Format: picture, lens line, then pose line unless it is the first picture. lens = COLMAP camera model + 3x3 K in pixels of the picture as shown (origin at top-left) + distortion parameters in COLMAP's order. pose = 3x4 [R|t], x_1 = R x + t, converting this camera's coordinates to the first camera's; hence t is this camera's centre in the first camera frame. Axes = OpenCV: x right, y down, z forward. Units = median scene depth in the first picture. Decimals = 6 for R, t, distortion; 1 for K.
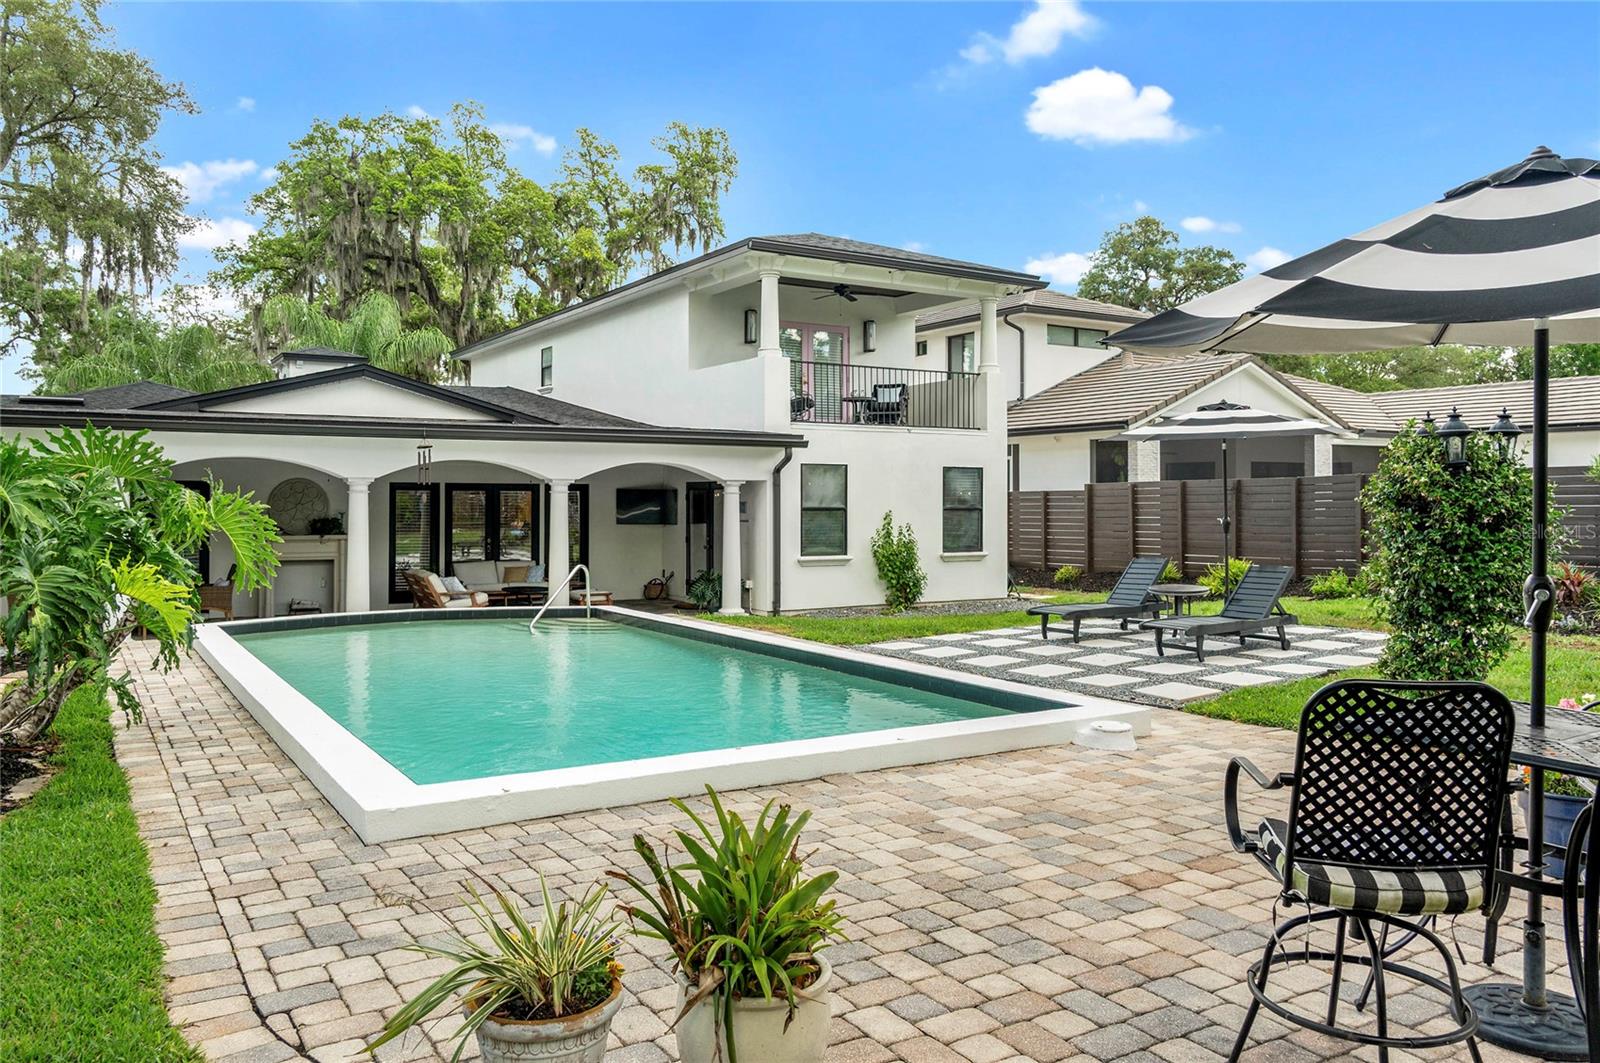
lens RADIAL K [[1228.2, 0, 799.3], [0, 1228.2, 501.7], [0, 0, 1]] dist [-0.000611, 0.001974]
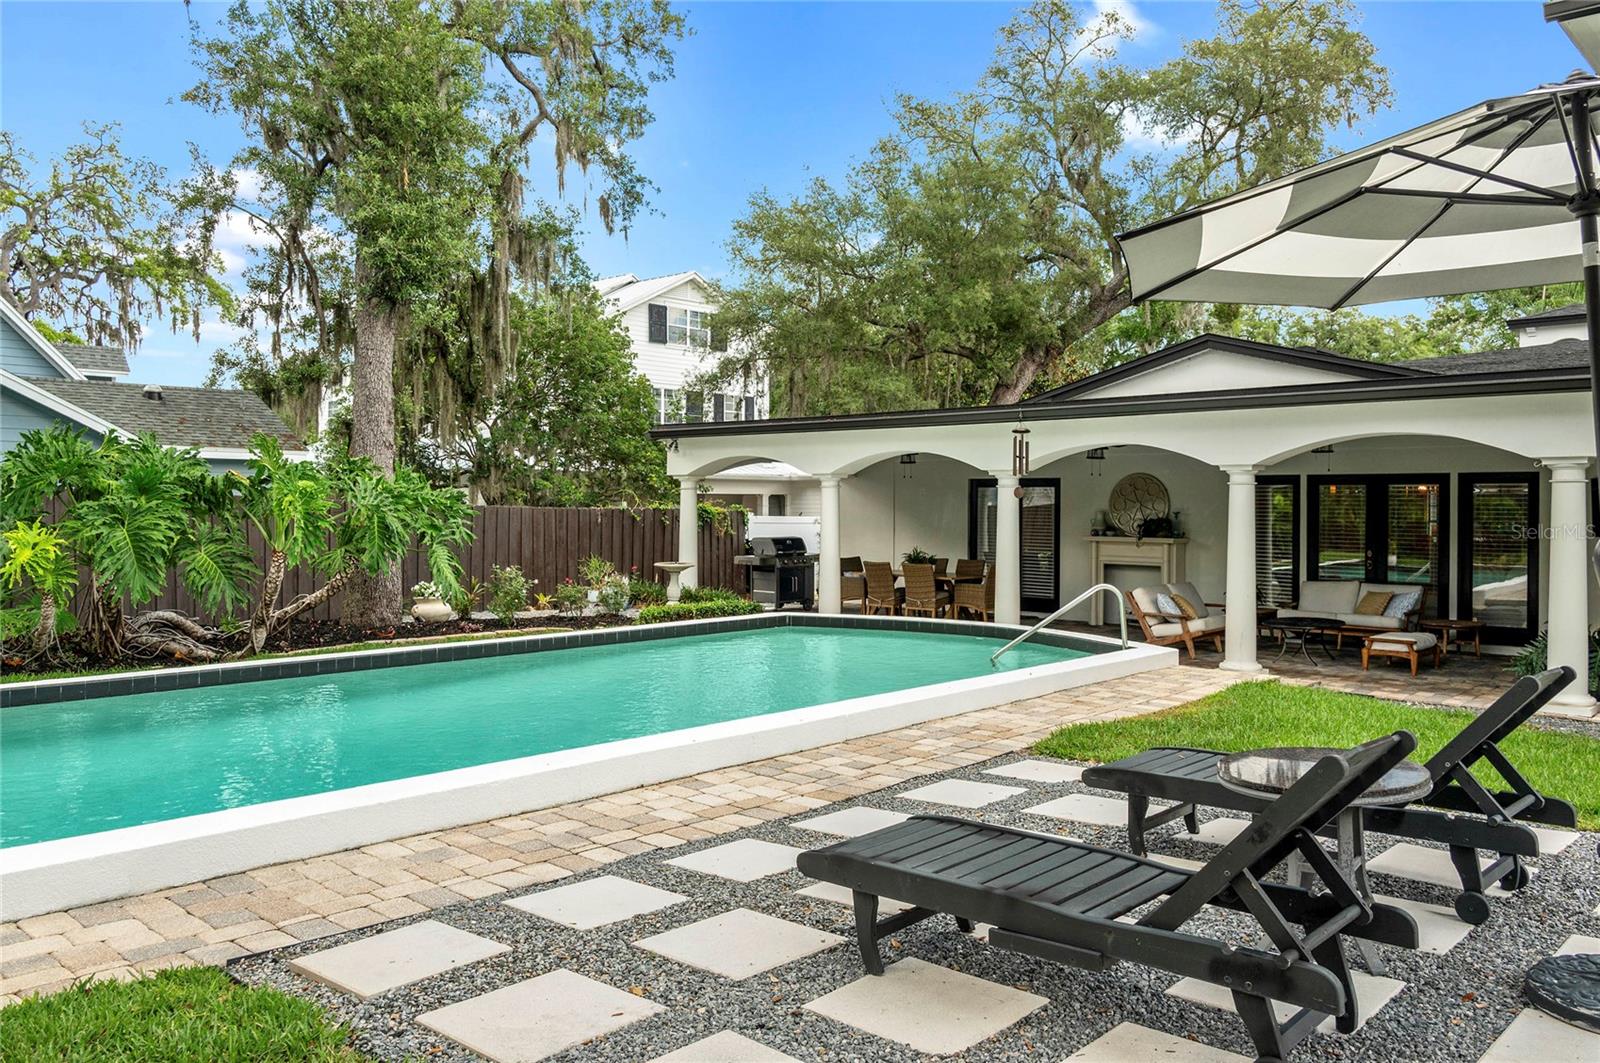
lens RADIAL K [[1228.2, 0, 799.3], [0, 1228.2, 501.7], [0, 0, 1]] dist [-0.000611, 0.001974]
pose [[0.282837, 0.003610, -0.959161, 0.362055], [-0.004022, 0.999989, 0.002578, 0.001316], [0.959160, 0.003129, 0.282848, 0.502159]]
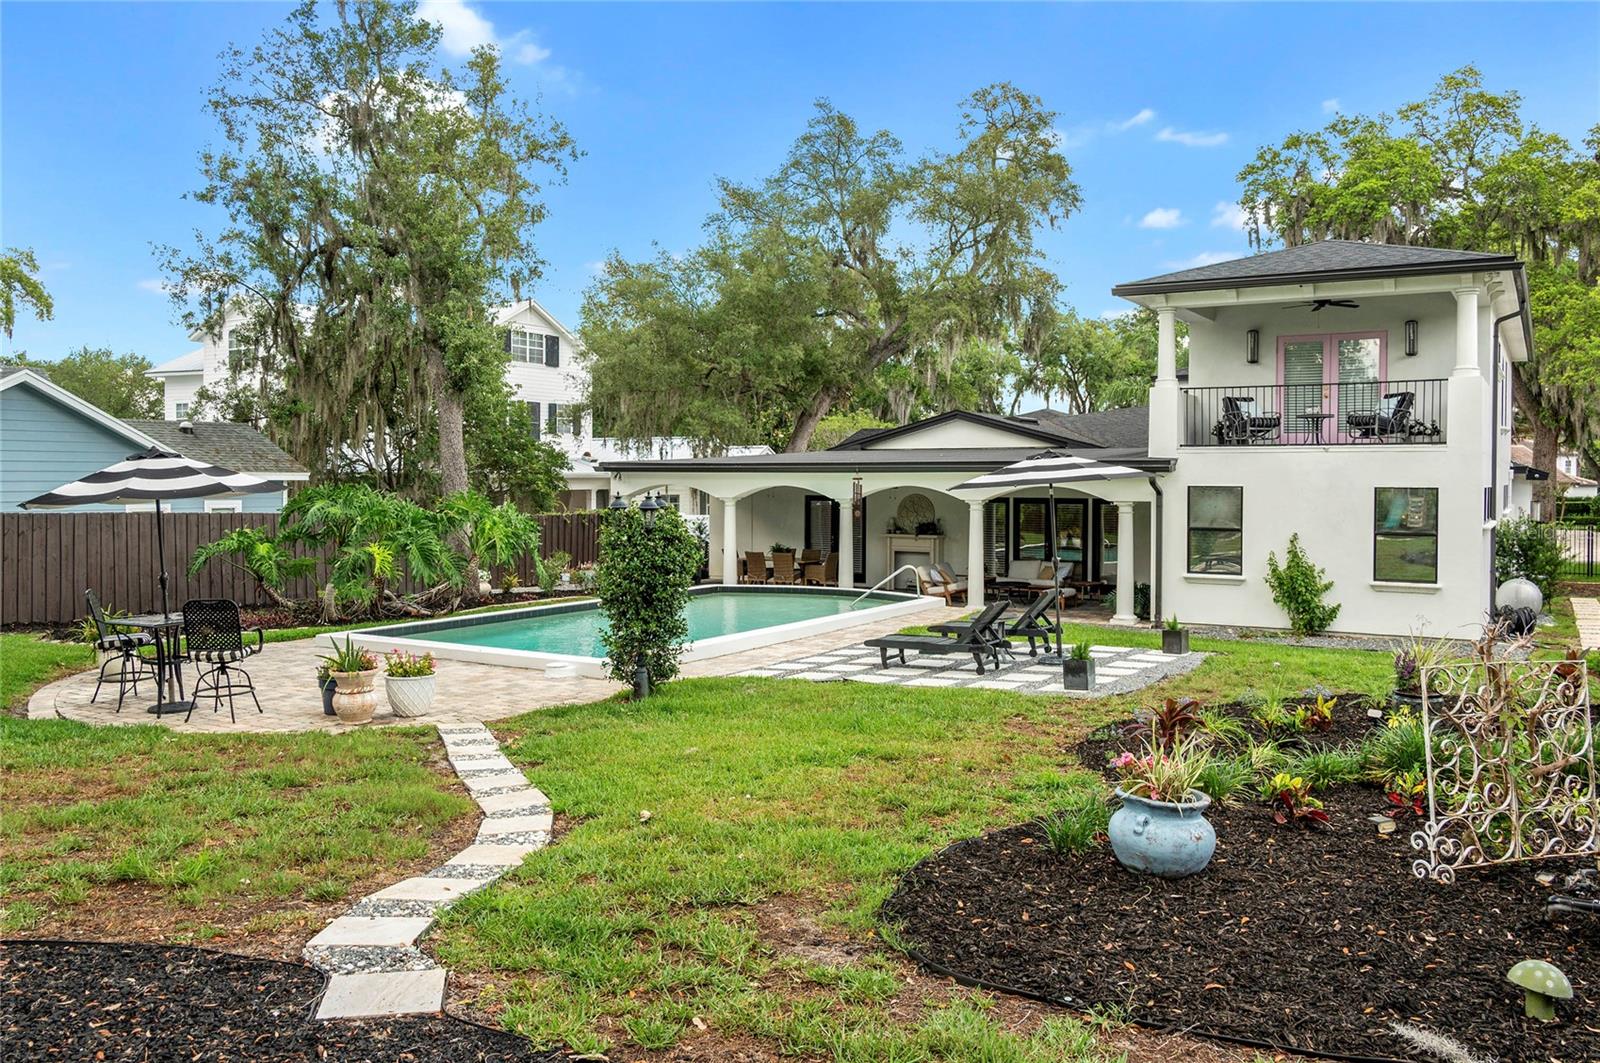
lens RADIAL K [[1228.2, 0, 799.3], [0, 1228.2, 501.7], [0, 0, 1]] dist [-0.000611, 0.001974]
pose [[0.468687, 0.019268, -0.883154, 0.768825], [-0.002268, 0.999785, 0.020609, -0.037968], [0.883362, -0.007656, 0.468630, 0.206236]]
